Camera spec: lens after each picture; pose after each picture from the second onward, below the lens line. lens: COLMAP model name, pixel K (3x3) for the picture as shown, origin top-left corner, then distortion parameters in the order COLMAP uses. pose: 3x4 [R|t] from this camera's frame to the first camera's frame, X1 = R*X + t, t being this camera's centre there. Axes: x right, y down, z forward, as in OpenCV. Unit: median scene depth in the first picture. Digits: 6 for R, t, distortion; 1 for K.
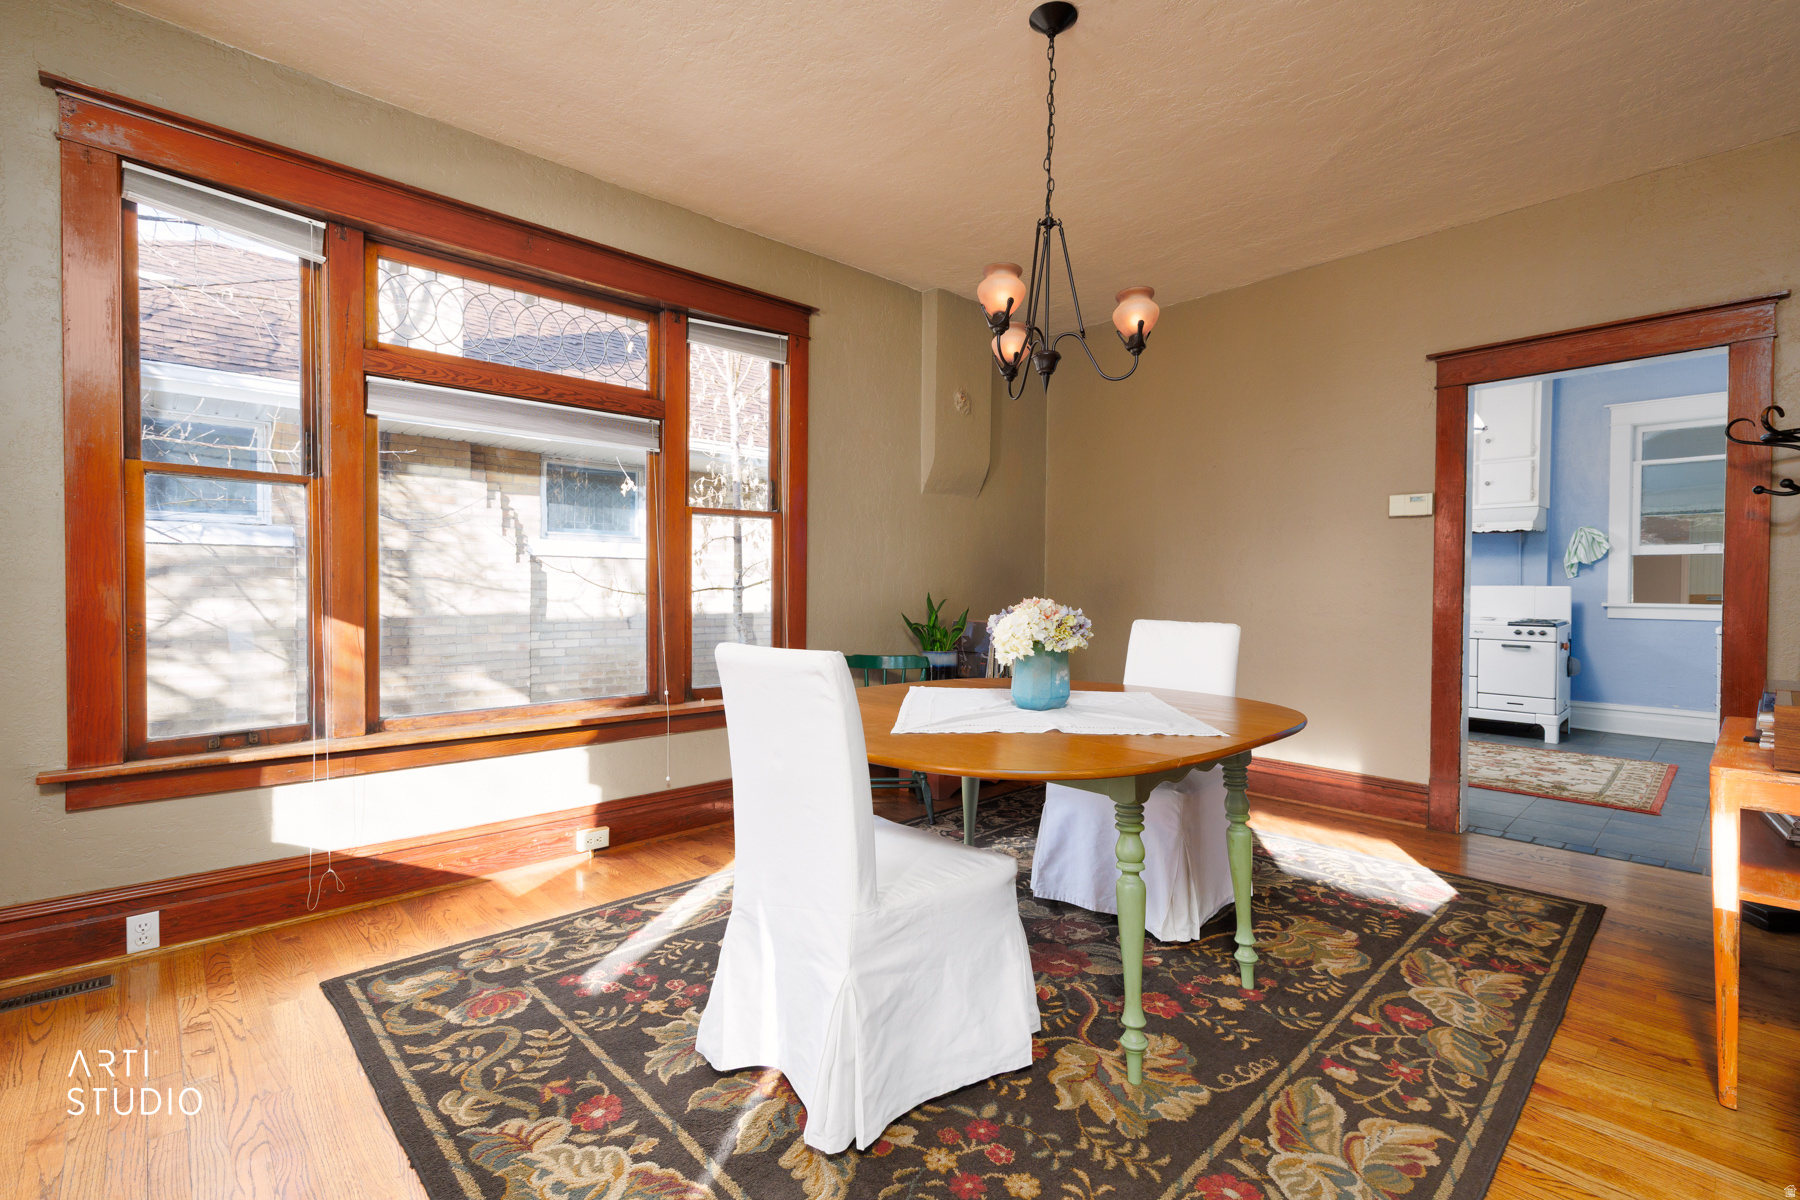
lens RADIAL K [[803.1, 0, 903.8], [0, 803.1, 595.6], [0, 0, 1]] dist [0.008755, -0.003488]
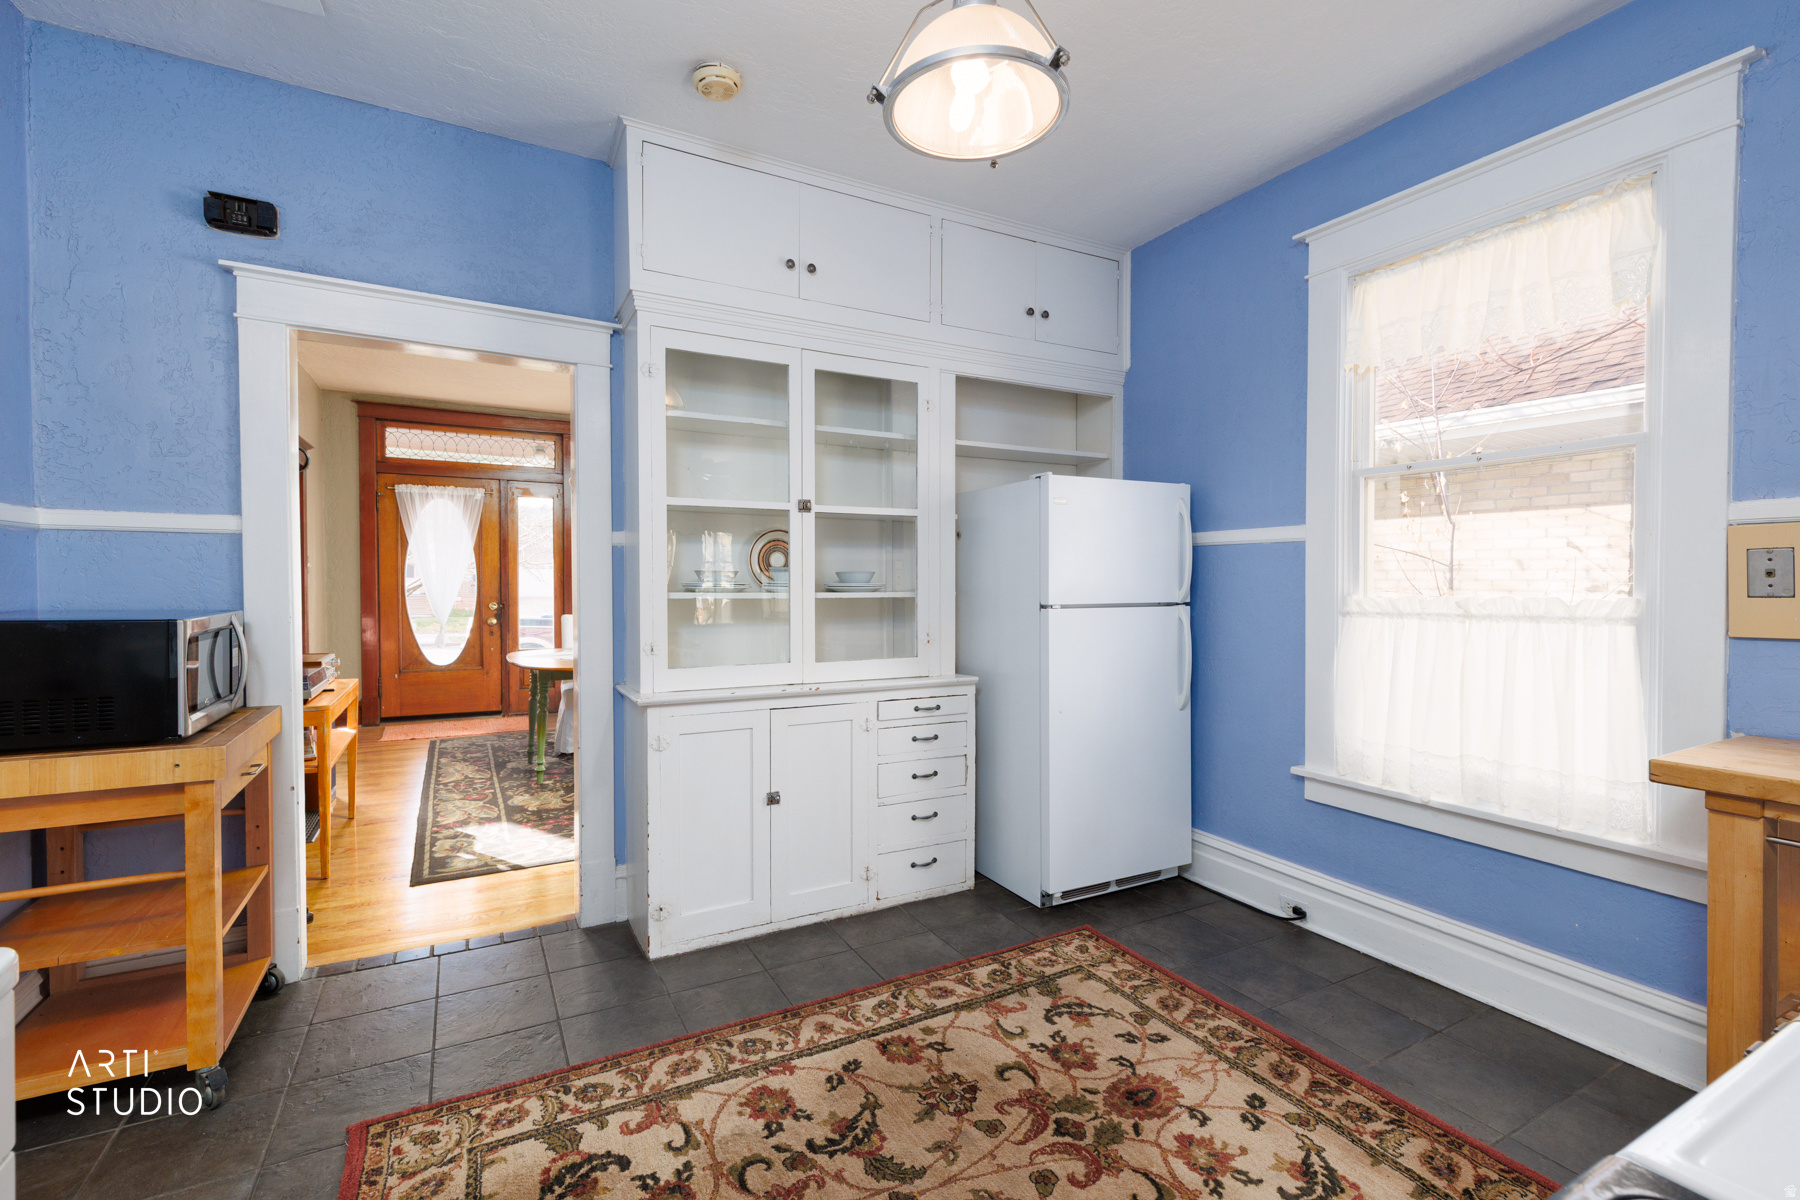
lens RADIAL K [[803.1, 0, 905.9], [0, 803.1, 593.2], [0, 0, 1]] dist [0.008755, -0.003488]
pose [[-0.251813, 0.014707, -0.967664, 2.756979], [-0.016040, 0.999684, 0.019368, -0.115250], [0.967643, 0.020398, -0.251498, 3.012309]]
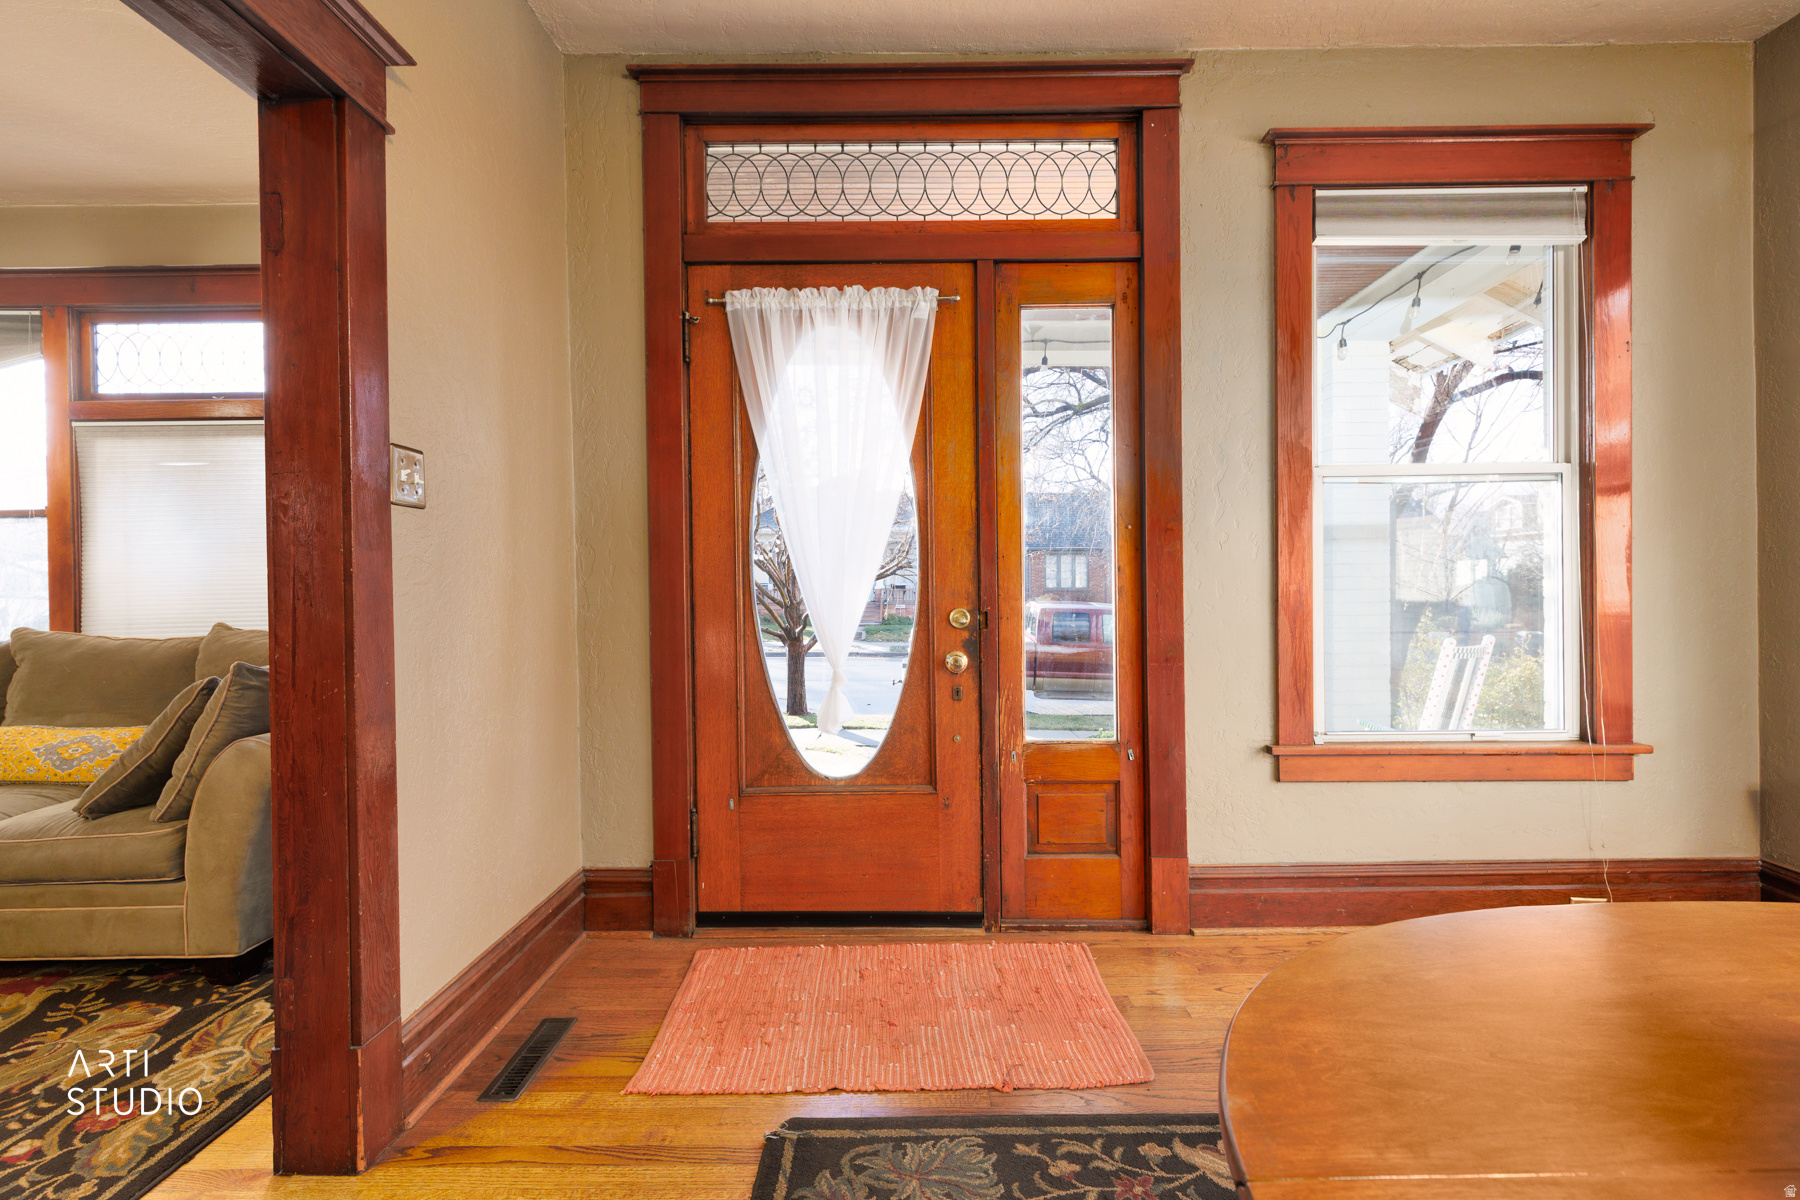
lens RADIAL K [[803.1, 0, 904.1], [0, 803.1, 597.9], [0, 0, 1]] dist [0.008755, -0.003488]
pose [[-0.690094, 0.013288, -0.723598, 0.568214], [-0.000951, 0.999814, 0.019267, -0.007206], [0.723719, 0.013984, -0.689953, 0.994281]]
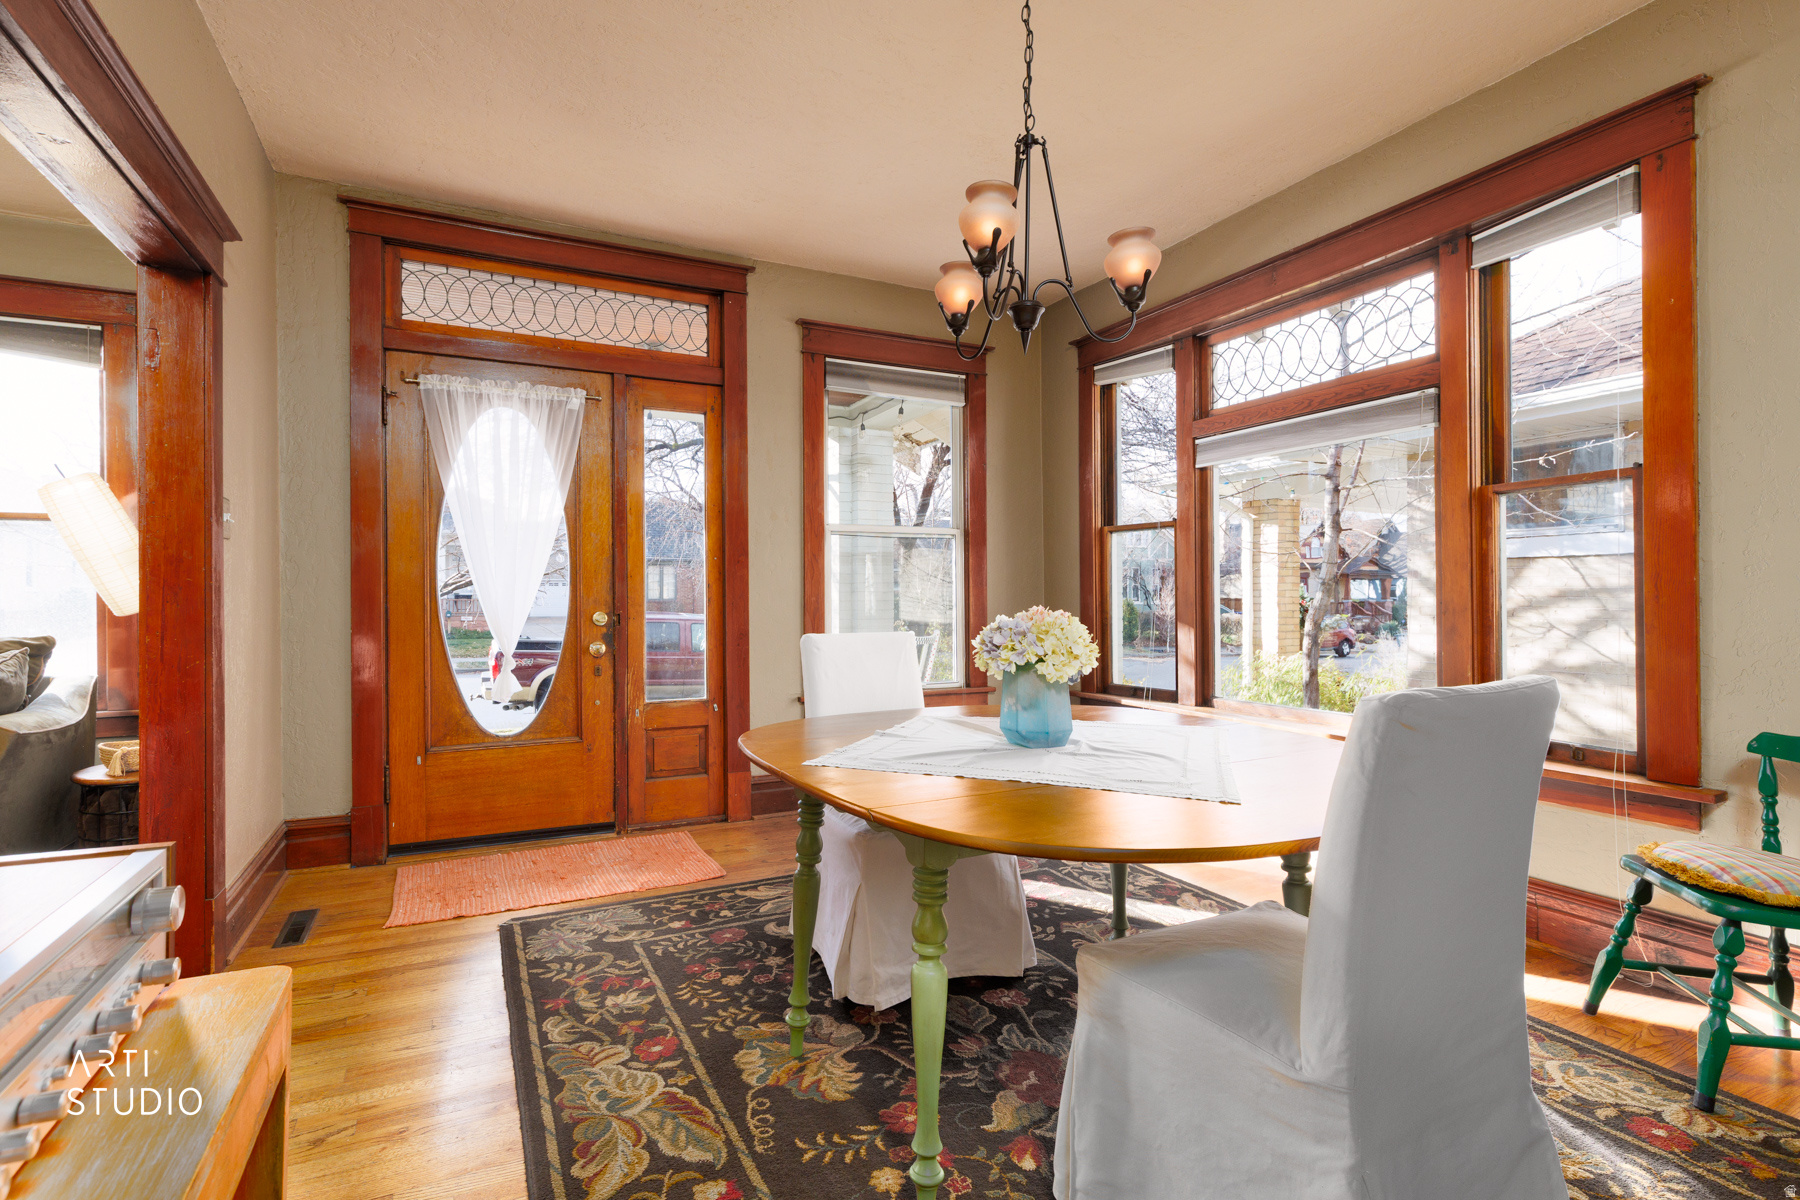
lens RADIAL K [[841.5, 0, 863.7], [0, 841.5, 594.8], [0, 0, 1]] dist [0.000092, -0.000324]
pose [[-0.310408, -0.004203, -0.950594, 1.279647], [-0.009983, 0.999949, -0.001161, -0.008469], [0.950551, 0.009130, -0.310435, 1.378148]]
